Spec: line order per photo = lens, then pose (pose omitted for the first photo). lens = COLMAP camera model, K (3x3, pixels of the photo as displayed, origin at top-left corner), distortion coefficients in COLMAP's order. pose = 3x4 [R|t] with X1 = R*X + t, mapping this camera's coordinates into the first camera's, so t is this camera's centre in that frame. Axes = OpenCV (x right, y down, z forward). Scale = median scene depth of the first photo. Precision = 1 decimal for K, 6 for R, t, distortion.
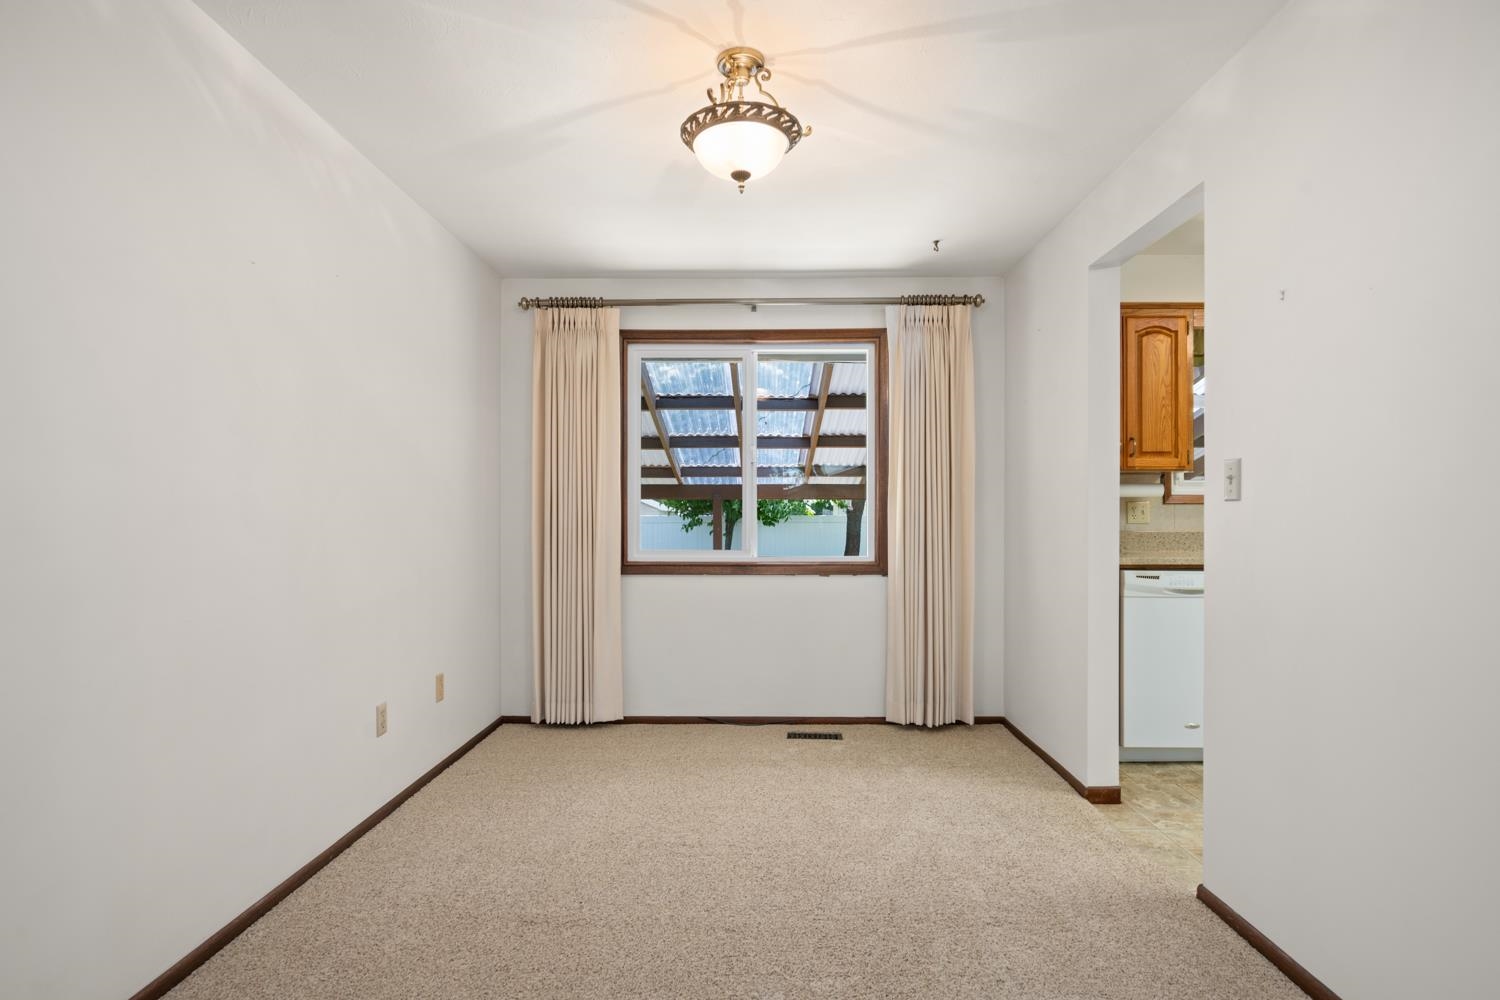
lens RADIAL K [[778.1, 0, 758.1], [0, 778.1, 513.1], [0, 0, 1]] dist [-0.001647, -0.003967]
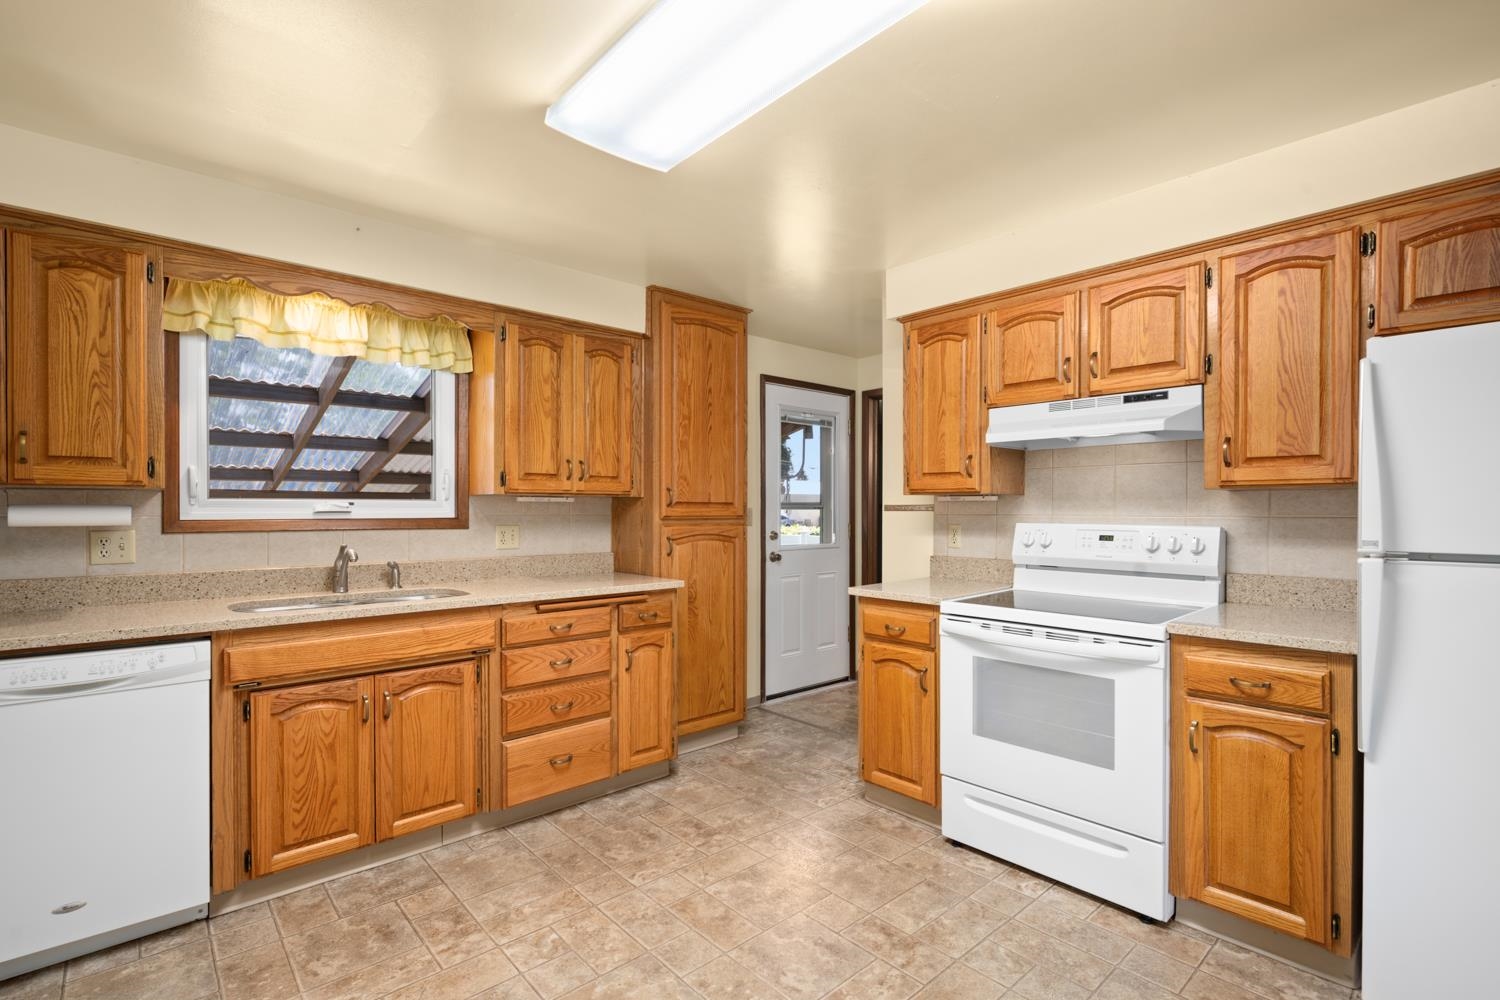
lens RADIAL K [[708.0, 0, 757.2], [0, 708.0, 512.9], [0, 0, 1]] dist [0.000908, -0.003620]
pose [[0.728446, -0.003592, 0.685094, 0.479182], [0.003731, 0.999992, 0.001276, -0.029068], [-0.685093, 0.001626, 0.728454, 0.189241]]
